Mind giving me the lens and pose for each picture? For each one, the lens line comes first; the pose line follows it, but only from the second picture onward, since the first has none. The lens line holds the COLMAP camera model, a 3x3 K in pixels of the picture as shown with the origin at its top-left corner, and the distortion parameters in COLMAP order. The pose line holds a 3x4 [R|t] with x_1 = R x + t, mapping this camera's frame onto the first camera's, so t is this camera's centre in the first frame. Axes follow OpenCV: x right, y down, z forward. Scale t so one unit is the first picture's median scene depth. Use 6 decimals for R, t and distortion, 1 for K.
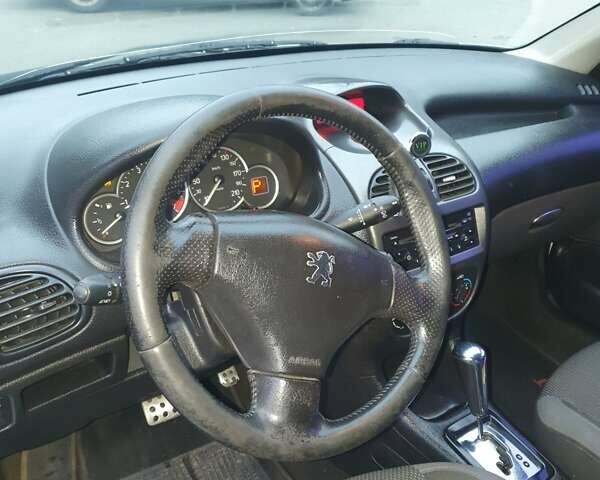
lens RADIAL K [[599.7, 0, 323.2], [0, 599.7, 239.8], [0, 0, 1]] dist [0.097203, -0.222580]
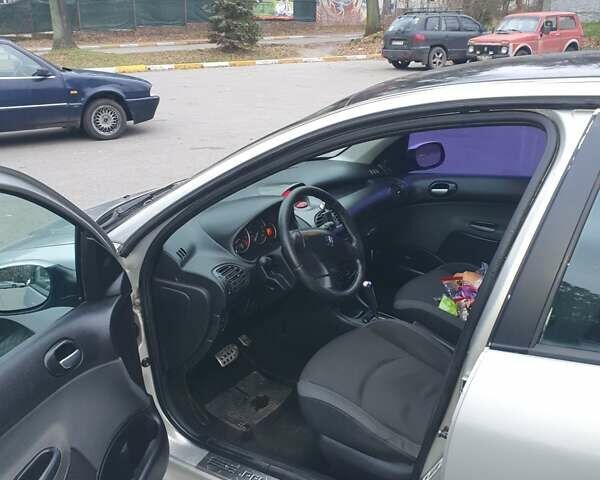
lens RADIAL K [[599.7, 0, 323.2], [0, 599.7, 239.8], [0, 0, 1]] dist [0.097203, -0.222580]
pose [[0.916150, -0.182707, 0.356774, -0.756235], [0.234800, 0.965998, -0.108243, 0.244598], [-0.324866, 0.182937, 0.927899, -1.232433]]
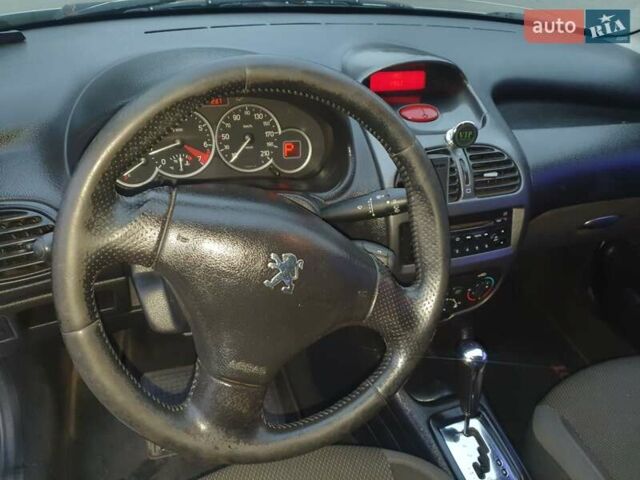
lens RADIAL K [[493.7, 0, 316.9], [0, 493.7, 237.3], [0, 0, 1]] dist [0.008474, 0.004474]
pose [[0.965096, 0.197702, -0.171765, 0.104498], [-0.171893, 0.972989, 0.154094, -0.081940], [0.197590, -0.119190, 0.973012, 0.195267]]
